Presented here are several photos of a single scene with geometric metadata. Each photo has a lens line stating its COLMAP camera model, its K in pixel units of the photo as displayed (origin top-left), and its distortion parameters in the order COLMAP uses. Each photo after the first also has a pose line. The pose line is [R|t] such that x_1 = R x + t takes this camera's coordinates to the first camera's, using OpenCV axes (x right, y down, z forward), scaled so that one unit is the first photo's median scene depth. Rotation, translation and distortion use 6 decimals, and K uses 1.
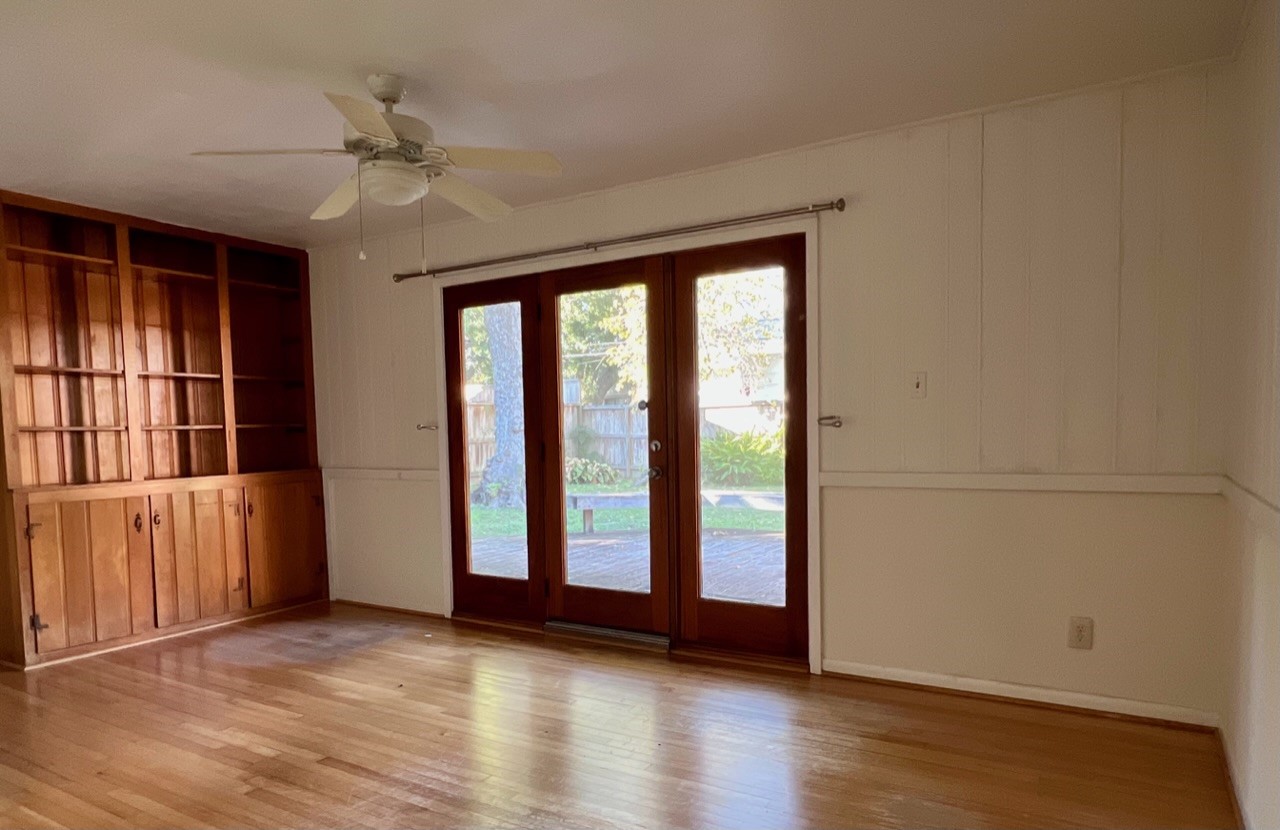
lens RADIAL K [[792.6, 0, 626.6], [0, 792.6, 478.4], [0, 0, 1]] dist [0.003418, -0.001816]
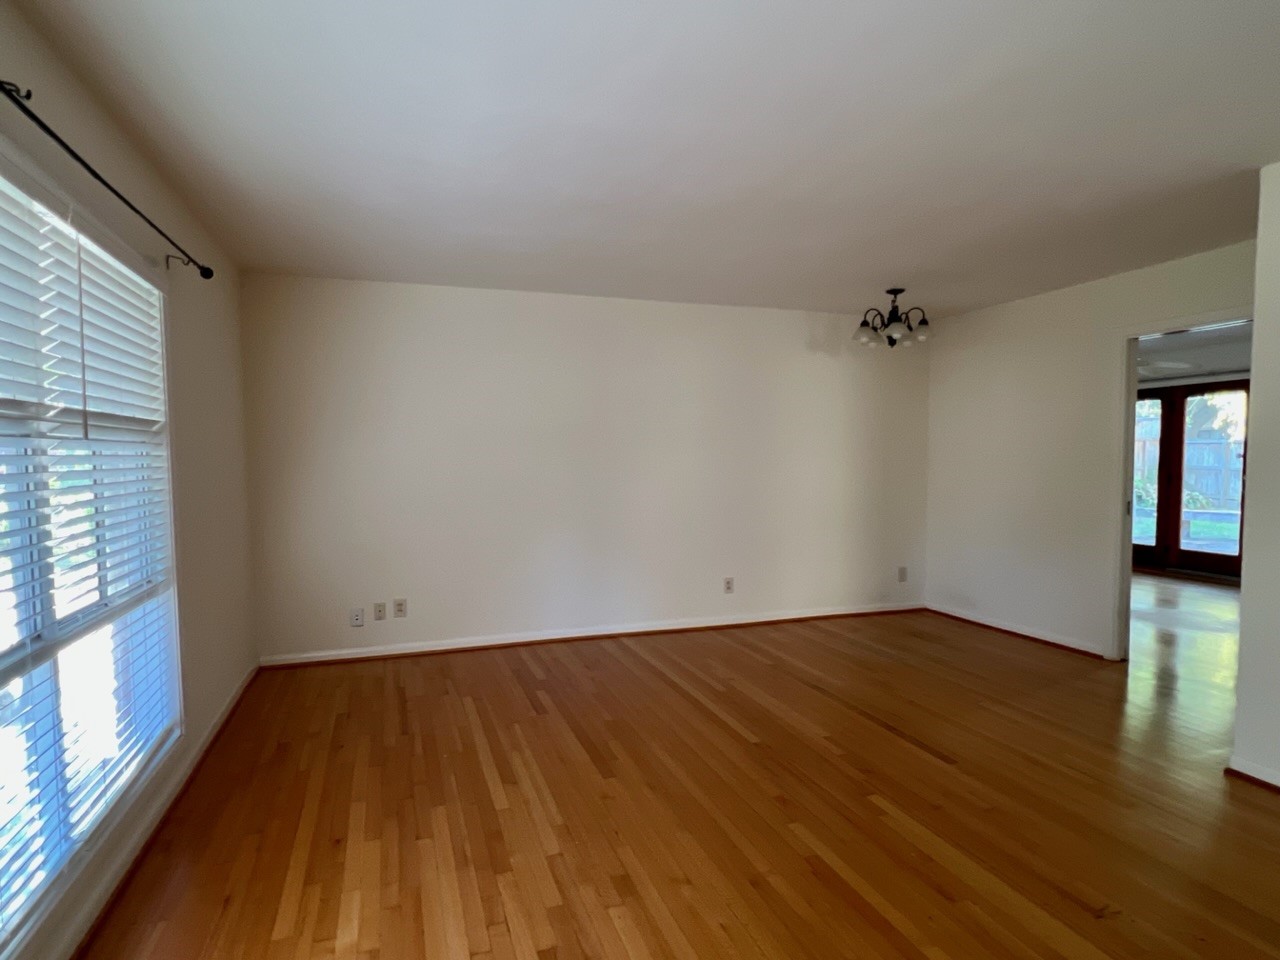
lens RADIAL K [[716.2, 0, 633.7], [0, 716.2, 496.7], [0, 0, 1]] dist [0.000068, -0.003054]
pose [[0.773575, 0.054204, -0.631382, -0.014903], [-0.054794, 0.998325, 0.018573, 0.050039], [0.631332, 0.020228, 0.775249, -1.169671]]
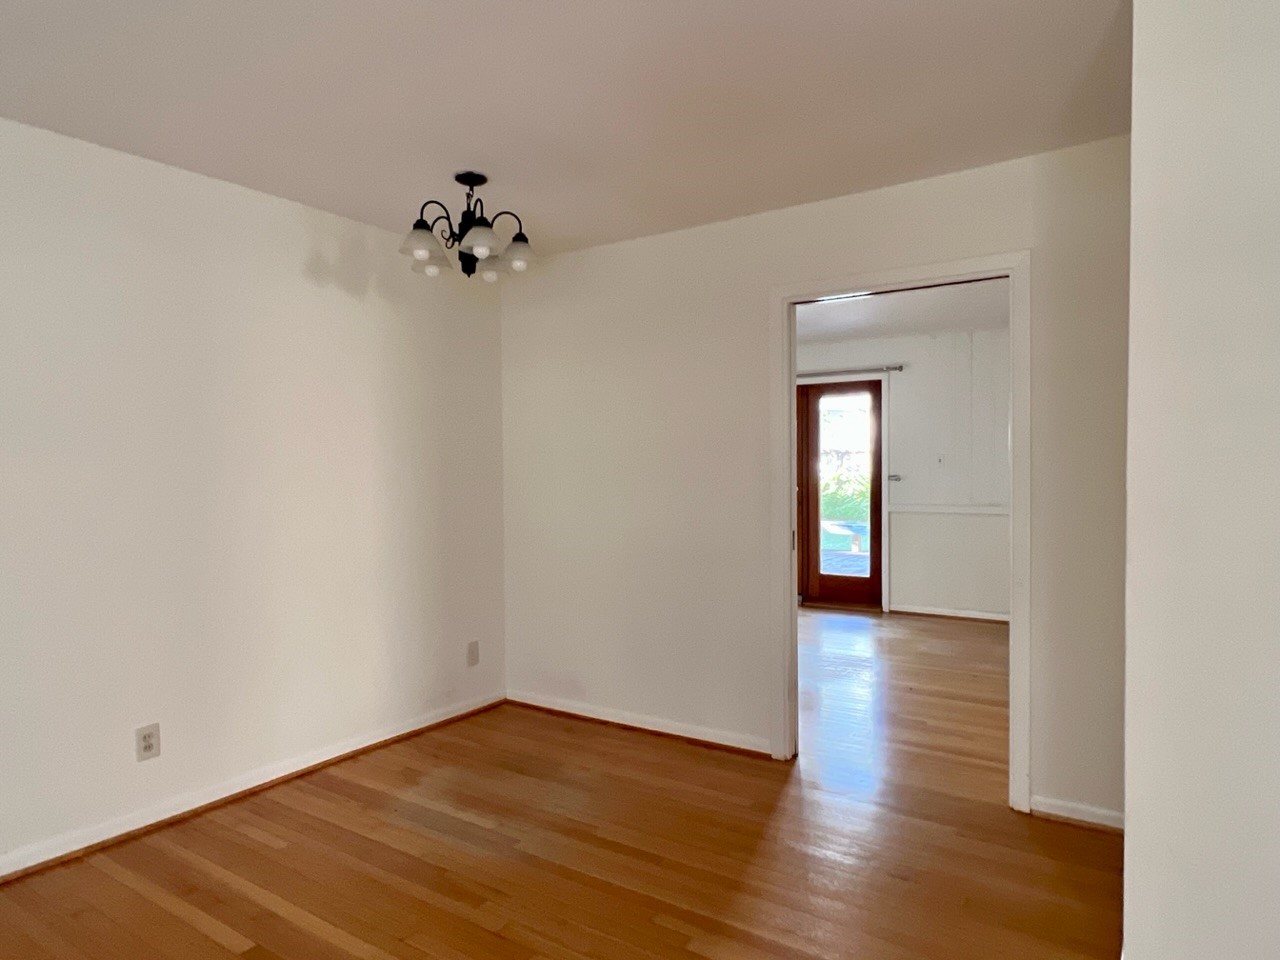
lens RADIAL K [[785.5, 0, 638.1], [0, 785.5, 481.2], [0, 0, 1]] dist [0.001178, -0.006993]
pose [[0.999143, 0.015351, -0.038436, -0.234999], [-0.017069, 0.998852, -0.044764, 0.025558], [0.037705, 0.045382, 0.998258, -0.746070]]
